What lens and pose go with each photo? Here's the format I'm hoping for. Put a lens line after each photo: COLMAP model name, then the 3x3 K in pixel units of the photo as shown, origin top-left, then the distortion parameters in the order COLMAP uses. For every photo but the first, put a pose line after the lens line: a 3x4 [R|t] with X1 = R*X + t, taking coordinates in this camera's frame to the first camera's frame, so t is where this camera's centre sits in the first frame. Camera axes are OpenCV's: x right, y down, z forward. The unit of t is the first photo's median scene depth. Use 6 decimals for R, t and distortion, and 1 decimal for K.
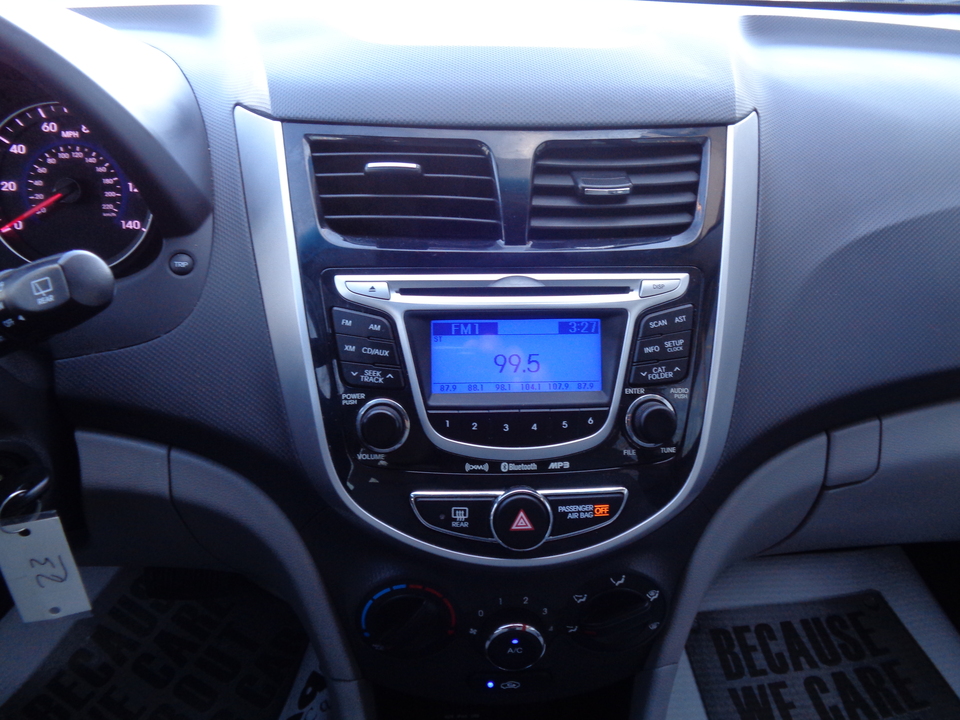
lens RADIAL K [[721.7, 0, 478.2], [0, 721.7, 364.9], [0, 0, 1]] dist [0.014913, -0.001317]
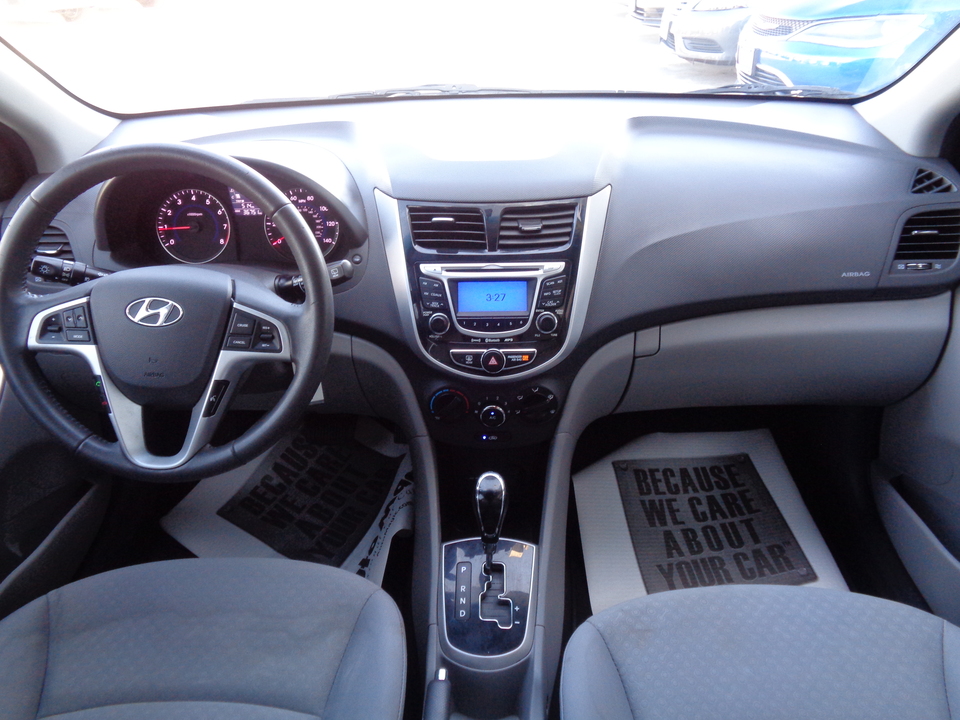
lens RADIAL K [[721.7, 0, 478.2], [0, 721.7, 364.9], [0, 0, 1]] dist [0.014913, -0.001317]
pose [[0.997055, 0.005029, -0.076527, 0.188628], [-0.001627, 0.999010, 0.044453, 0.108270], [0.076675, -0.044198, 0.996076, -1.438038]]
